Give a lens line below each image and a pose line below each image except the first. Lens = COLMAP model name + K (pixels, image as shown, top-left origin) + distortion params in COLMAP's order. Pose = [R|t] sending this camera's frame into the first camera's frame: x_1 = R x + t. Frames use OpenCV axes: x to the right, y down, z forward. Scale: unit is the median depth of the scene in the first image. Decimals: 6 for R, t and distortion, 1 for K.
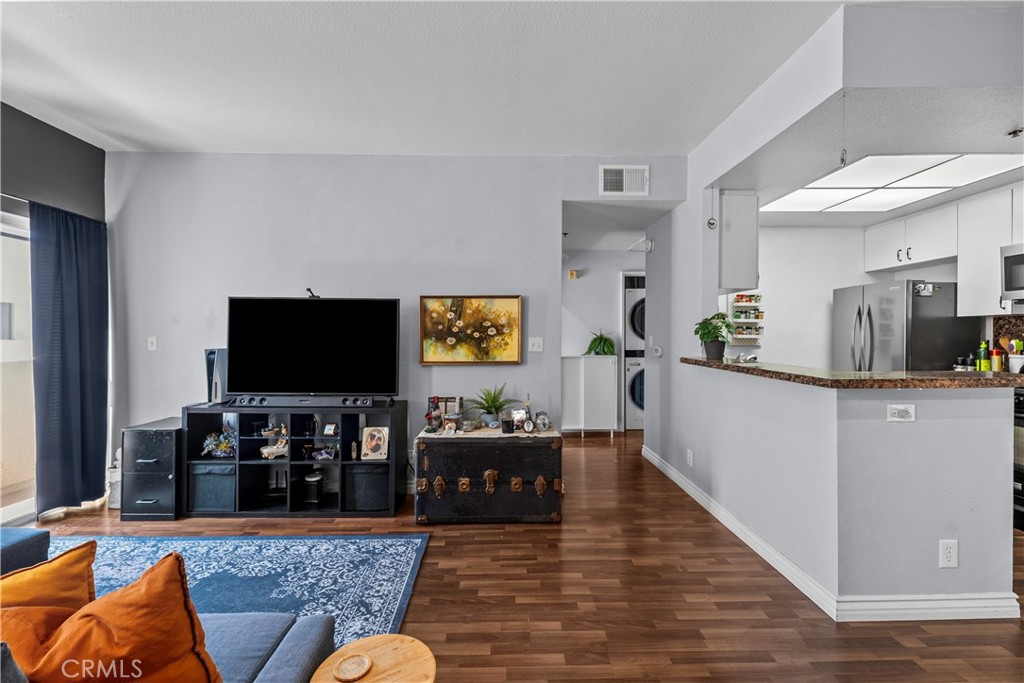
lens RADIAL K [[435.2, 0, 509.6], [0, 435.2, 335.7], [0, 0, 1]] dist [0.000711, -0.000112]
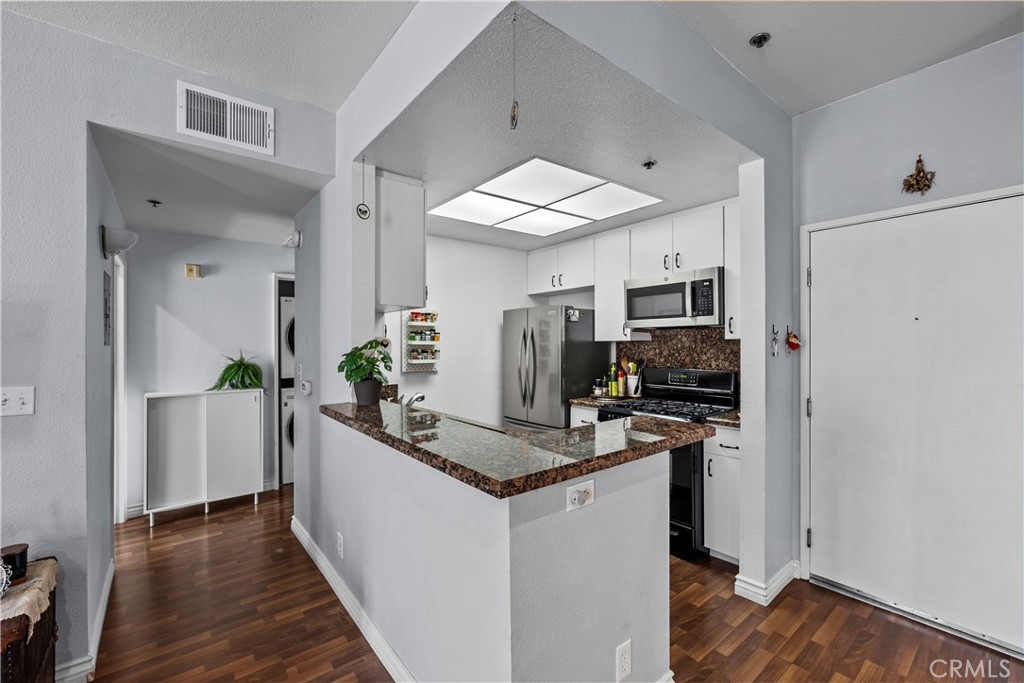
lens RADIAL K [[429.2, 0, 512.0], [0, 429.2, 341.5], [0, 0, 1]] dist [-0.002424, -0.000307]
pose [[0.790733, -0.002127, 0.612157, 0.212358], [0.006531, 0.999966, -0.004963, -0.040082], [-0.612126, 0.007922, 0.790721, 0.285185]]
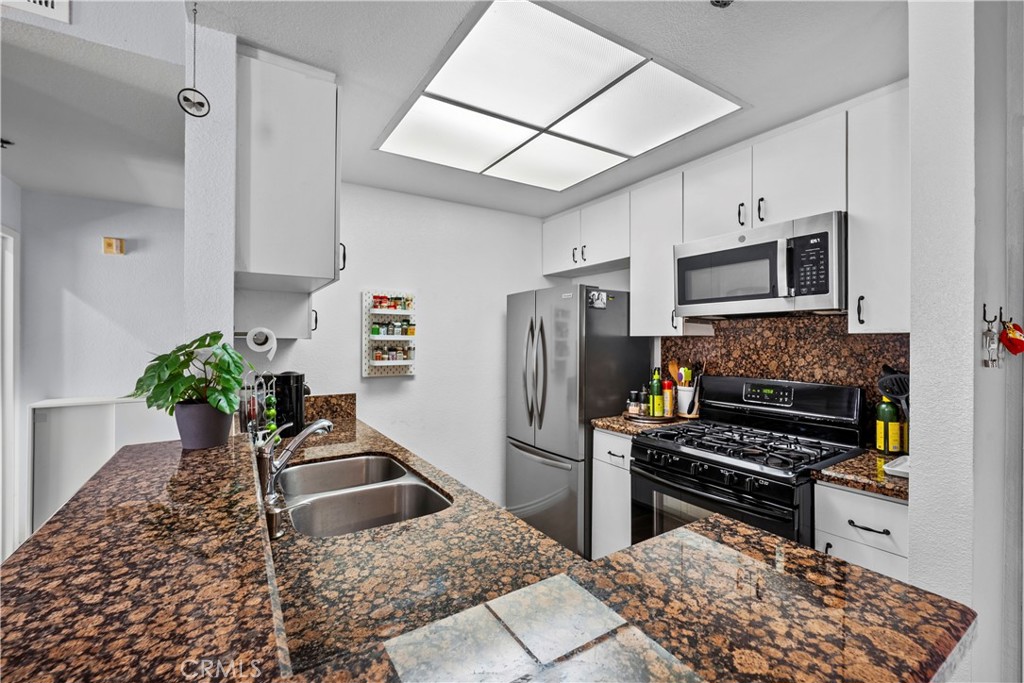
lens RADIAL K [[432.2, 0, 509.3], [0, 432.2, 340.2], [0, 0, 1]] dist [-0.000597, -0.000208]
pose [[0.850906, -0.003056, 0.525309, 0.457381], [0.002340, 0.999995, 0.002026, -0.039940], [-0.525313, -0.000495, 0.850909, 0.474847]]
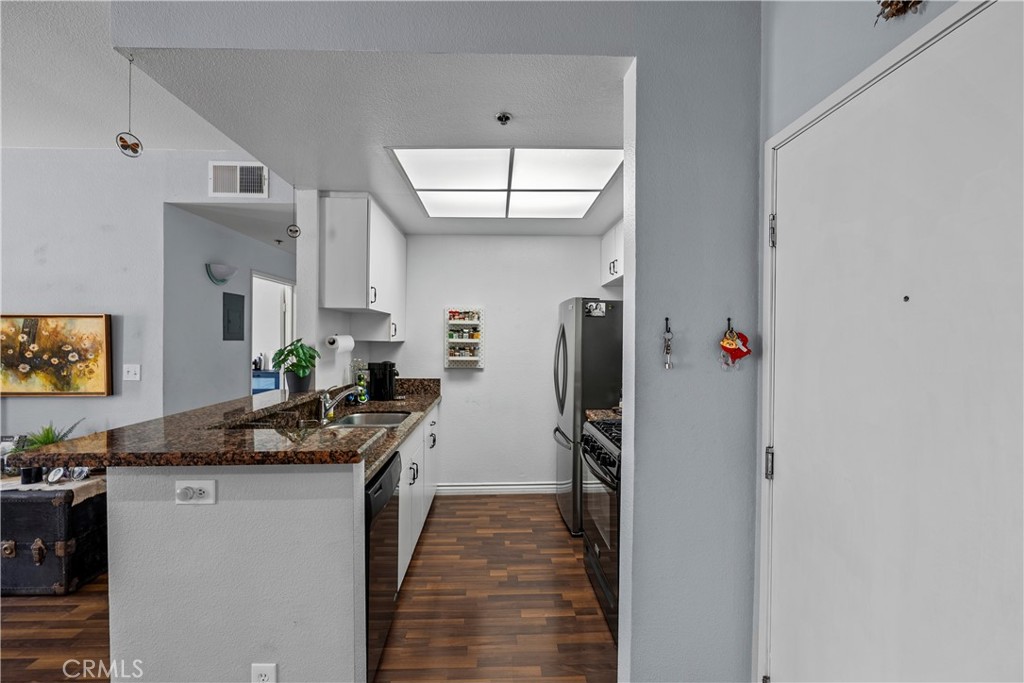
lens RADIAL K [[432.2, 0, 509.3], [0, 432.2, 340.2], [0, 0, 1]] dist [-0.000597, -0.000208]
pose [[0.999858, 0.002717, 0.016644, 0.791088], [-0.002717, 0.999996, 0.000018, -0.044522], [-0.016644, -0.000063, 0.999861, 0.147642]]
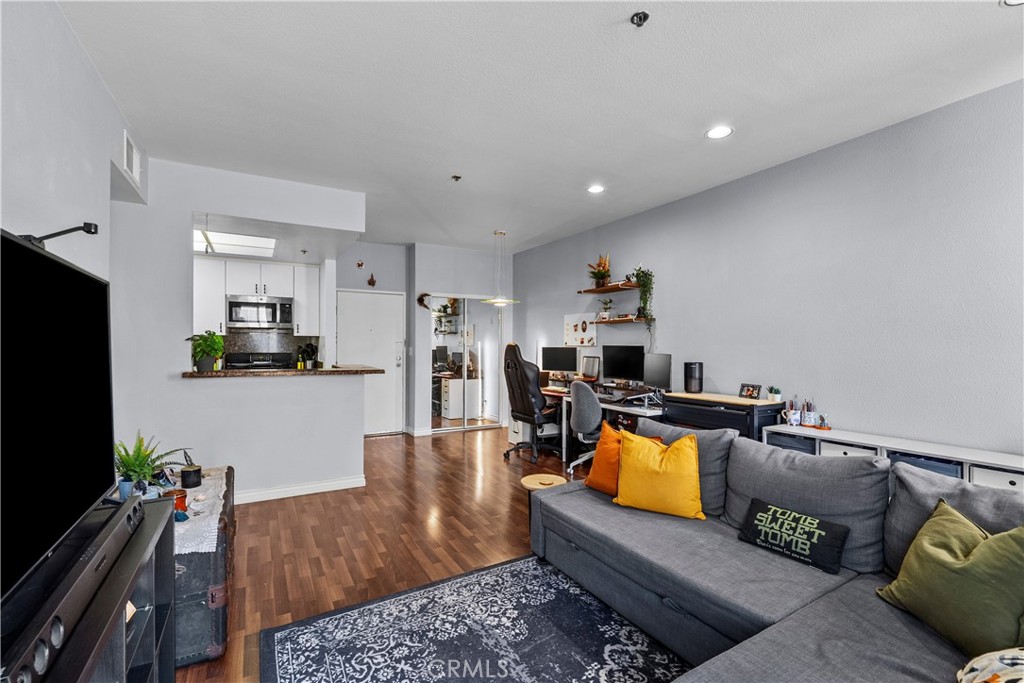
lens RADIAL K [[435.2, 0, 509.6], [0, 435.2, 335.7], [0, 0, 1]] dist [0.000711, -0.000112]
pose [[-0.474350, 0.013772, 0.880228, -0.794099], [-0.002817, 0.999849, -0.017162, -0.019689], [-0.880332, -0.010620, -0.474240, 0.761969]]
